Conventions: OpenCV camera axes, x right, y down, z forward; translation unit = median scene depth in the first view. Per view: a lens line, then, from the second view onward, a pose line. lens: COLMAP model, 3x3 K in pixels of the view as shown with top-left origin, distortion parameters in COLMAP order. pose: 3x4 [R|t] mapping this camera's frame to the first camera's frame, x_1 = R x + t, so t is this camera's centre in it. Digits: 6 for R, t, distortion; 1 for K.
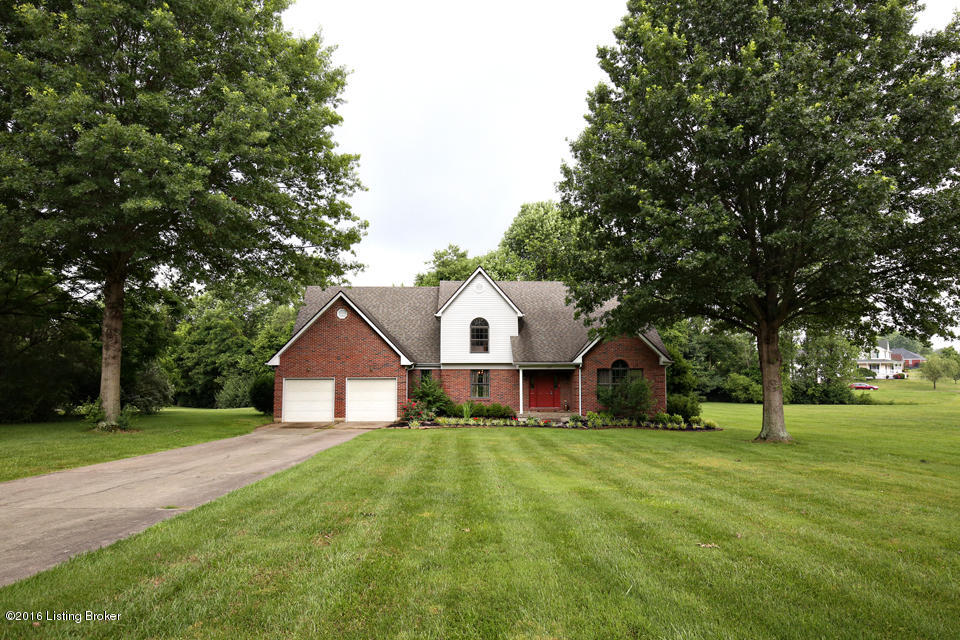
lens RADIAL K [[525.2, 0, 480.0], [0, 525.2, 320.0], [0, 0, 1]] dist [-0.024092, 0.000081]
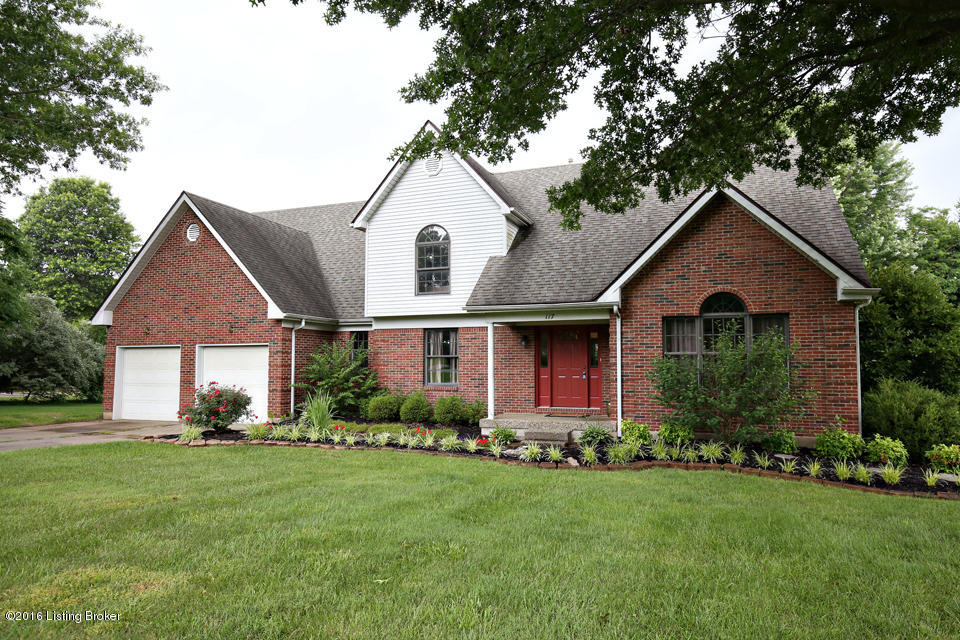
lens RADIAL K [[601.5, 0, 480.0], [0, 601.5, 320.0], [0, 0, 1]] dist [-0.007763, -0.001113]
pose [[0.925146, -0.027010, -0.378649, 0.271687], [0.037474, 0.999092, 0.020292, 0.081419], [0.377757, -0.032962, 0.925318, 0.514160]]
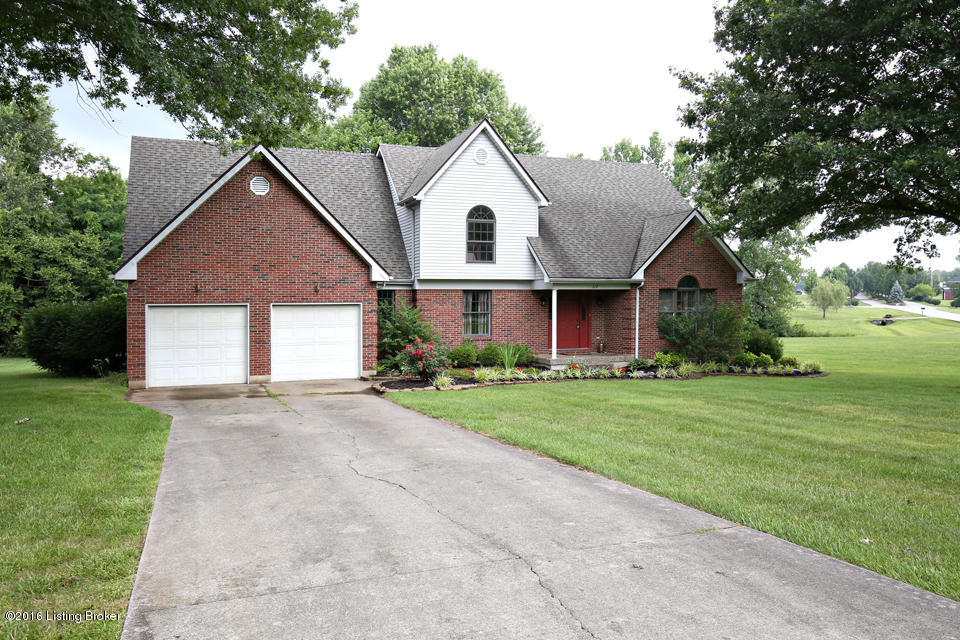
lens RADIAL K [[709.4, 0, 481.6], [0, 709.4, 303.1], [0, 0, 1]] dist [0.000500, -0.001266]
pose [[0.945538, -0.002980, 0.325499, -0.286583], [-0.030623, 0.994709, 0.098063, 0.029613], [-0.324069, -0.102689, 0.940444, 0.225131]]
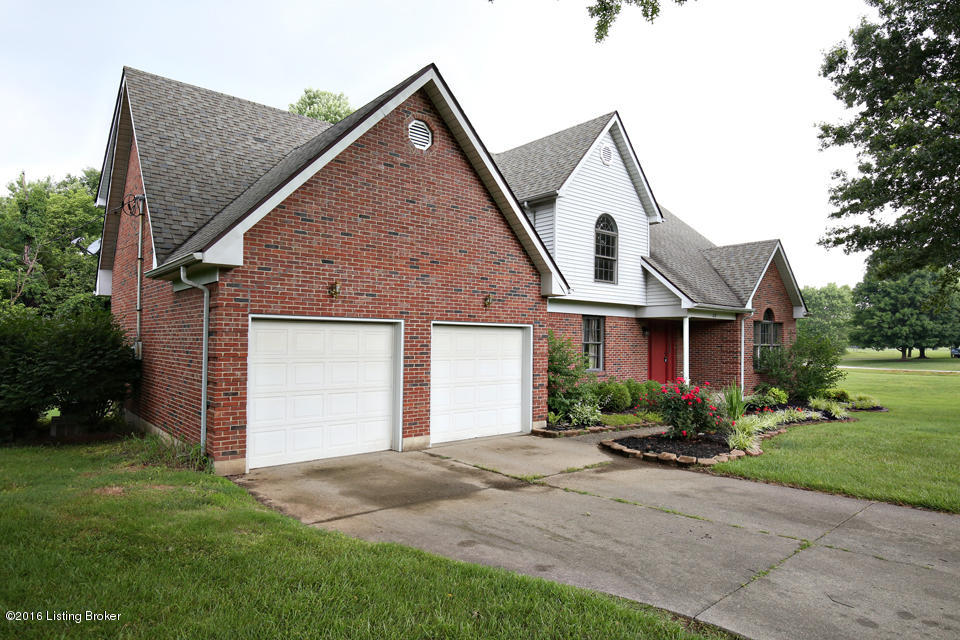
lens RADIAL K [[559.8, 0, 474.7], [0, 559.8, 327.3], [0, 0, 1]] dist [-0.037040, 0.000082]
pose [[0.787012, 0.026079, 0.616386, -0.458919], [-0.073303, 0.995982, 0.051454, 0.092137], [-0.612567, -0.085678, 0.785761, 0.684900]]
